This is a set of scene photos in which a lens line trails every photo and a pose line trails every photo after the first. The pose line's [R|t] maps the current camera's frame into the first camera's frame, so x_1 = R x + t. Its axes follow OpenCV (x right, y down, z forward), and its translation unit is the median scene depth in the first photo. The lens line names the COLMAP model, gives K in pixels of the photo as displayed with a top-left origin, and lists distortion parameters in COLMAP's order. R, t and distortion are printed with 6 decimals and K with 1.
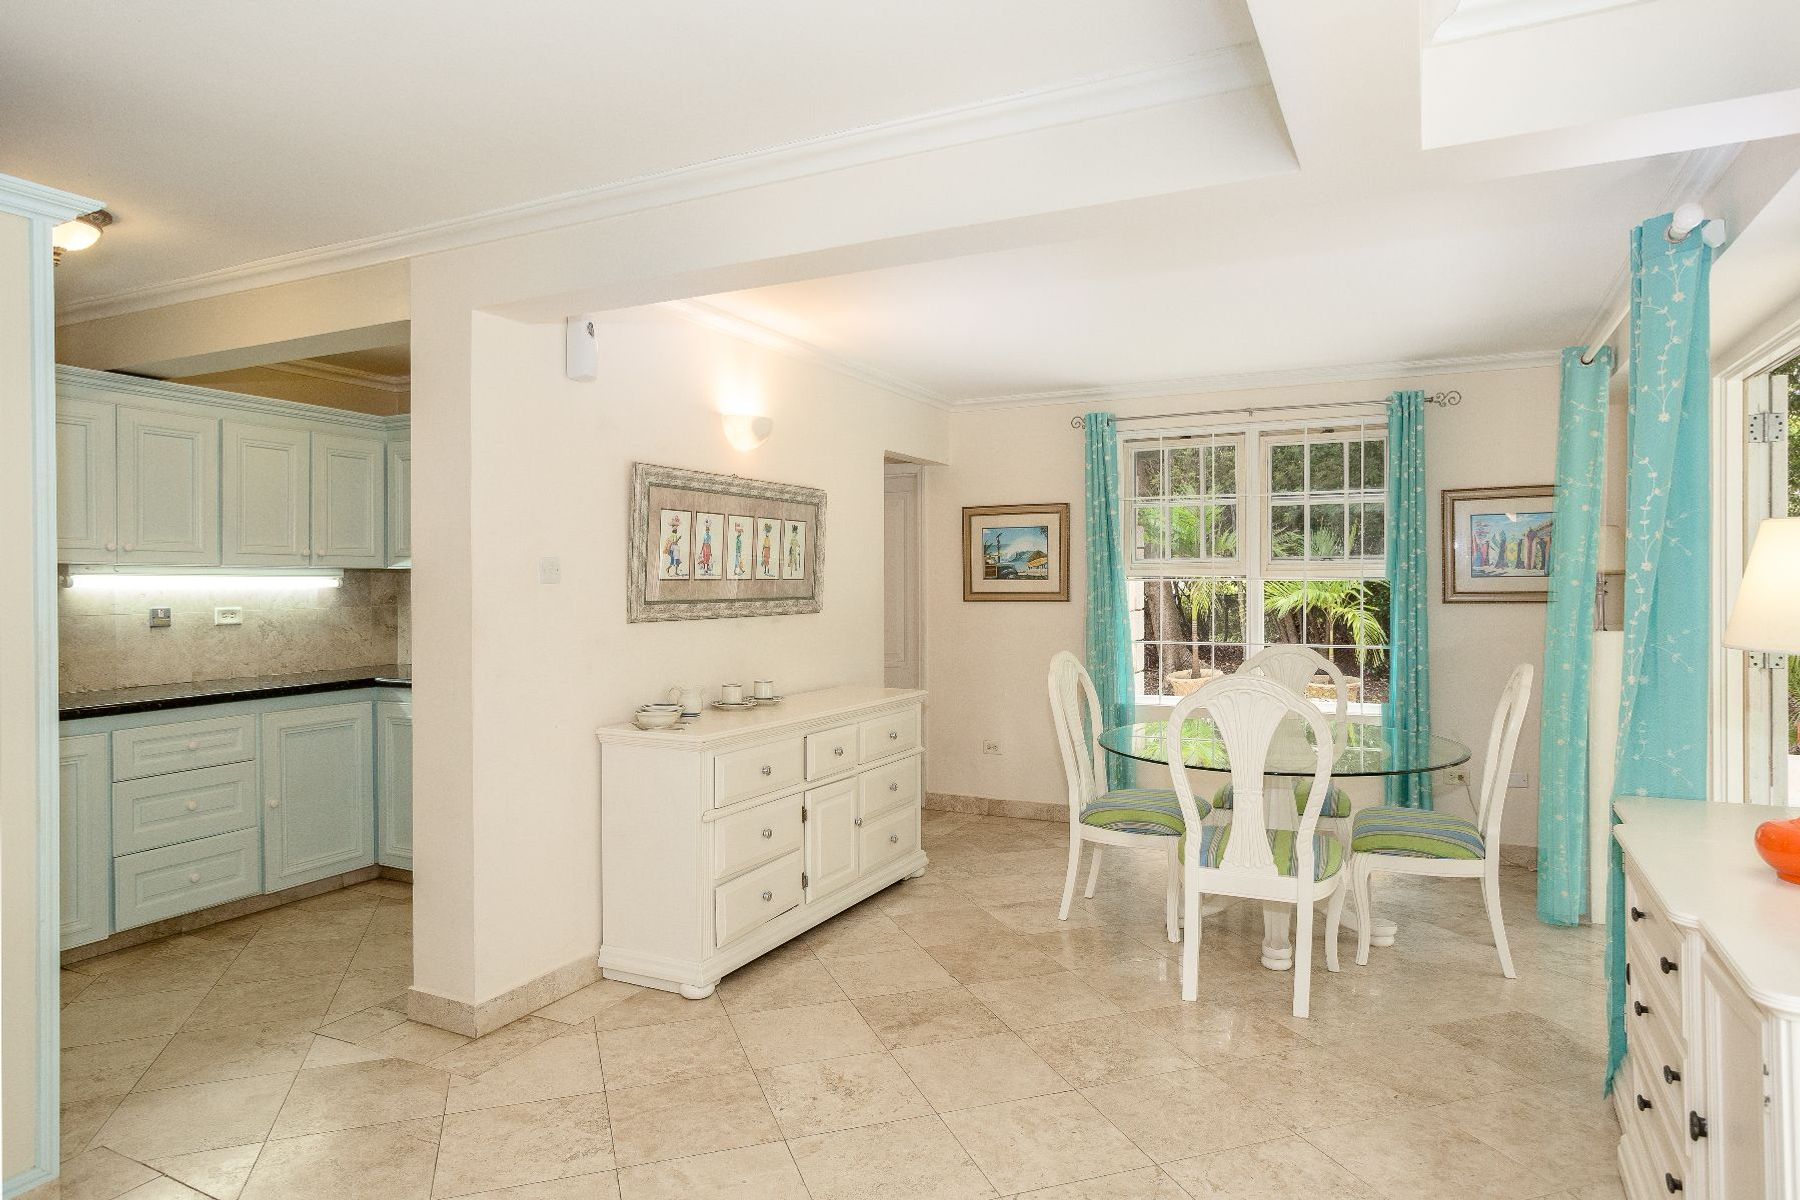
lens RADIAL K [[1085.9, 0, 895.4], [0, 1085.9, 594.1], [0, 0, 1]] dist [0.004463, 0.003199]
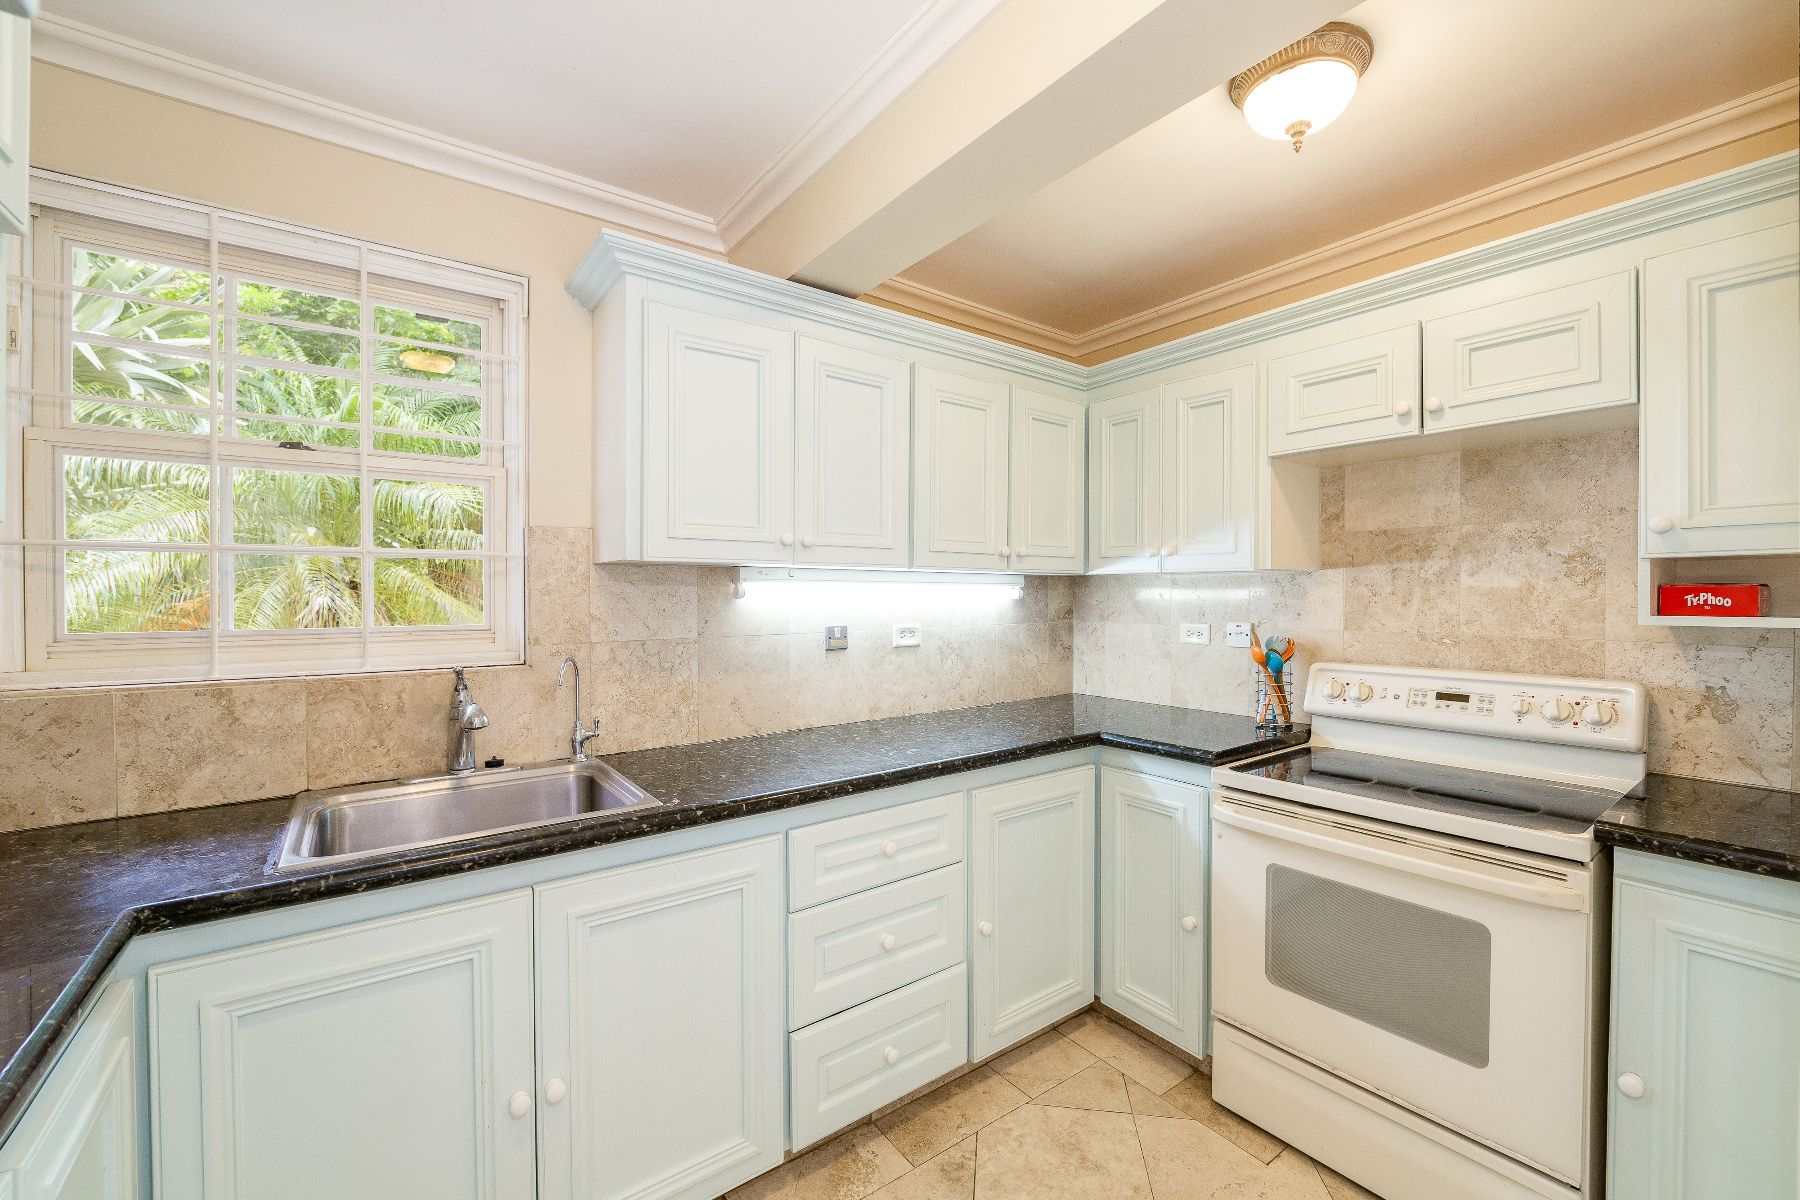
lens RADIAL K [[728.9, 0, 897.9], [0, 728.9, 595.0], [0, 0, 1]] dist [-0.001402, -0.000030]
pose [[0.895470, 0.002831, -0.445113, -0.393880], [-0.006319, 0.999960, -0.006351, -0.005557], [0.445078, 0.008500, 0.895452, 0.539326]]
